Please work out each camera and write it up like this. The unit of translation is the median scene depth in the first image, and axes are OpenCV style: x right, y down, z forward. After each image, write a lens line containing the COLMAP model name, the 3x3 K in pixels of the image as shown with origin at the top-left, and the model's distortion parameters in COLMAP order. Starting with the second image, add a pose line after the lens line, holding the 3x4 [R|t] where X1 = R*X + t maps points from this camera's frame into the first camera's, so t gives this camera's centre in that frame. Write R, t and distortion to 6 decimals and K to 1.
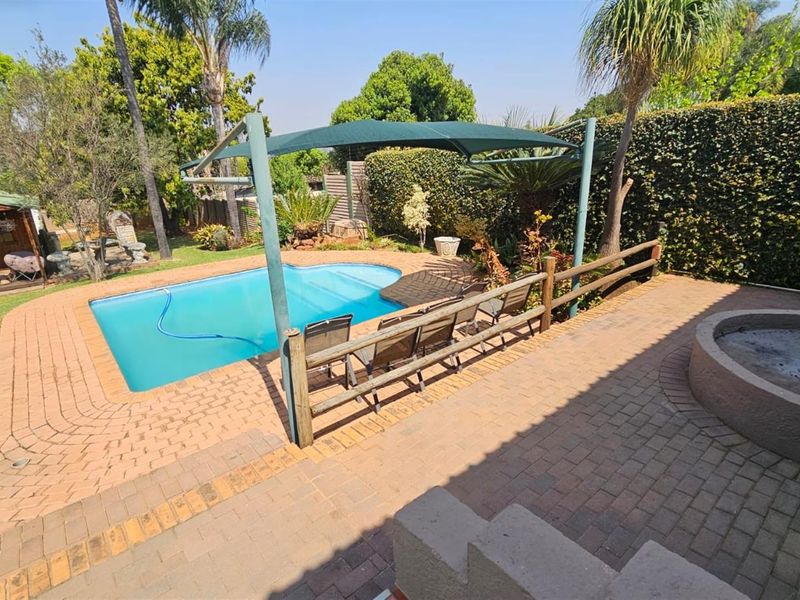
lens RADIAL K [[434.7, 0, 400.0], [0, 434.7, 300.0], [0, 0, 1]] dist [0.003421, -0.002046]
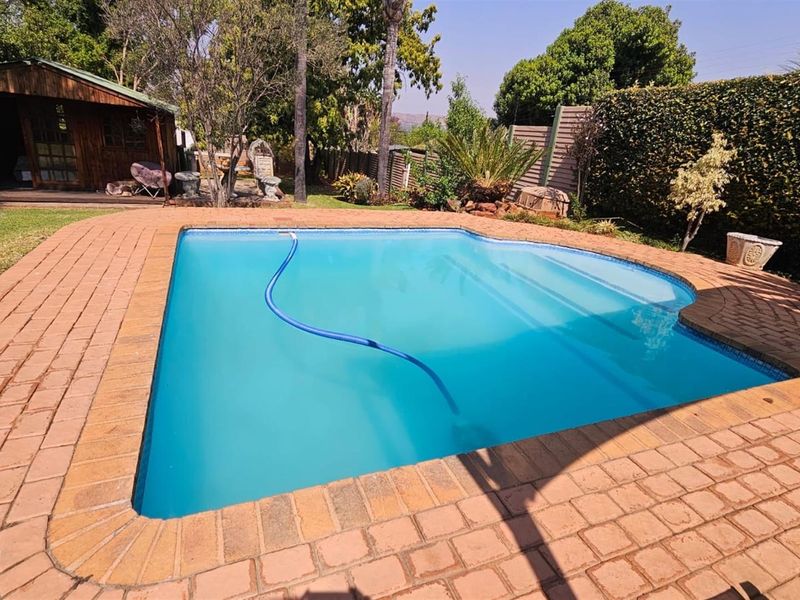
lens RADIAL K [[434.7, 0, 400.0], [0, 434.7, 300.0], [0, 0, 1]] dist [0.003421, -0.002046]
pose [[0.949229, 0.216406, -0.228328, -0.150380], [-0.208887, 0.976283, 0.056898, 0.001785], [0.235226, -0.006314, 0.971920, 0.283251]]
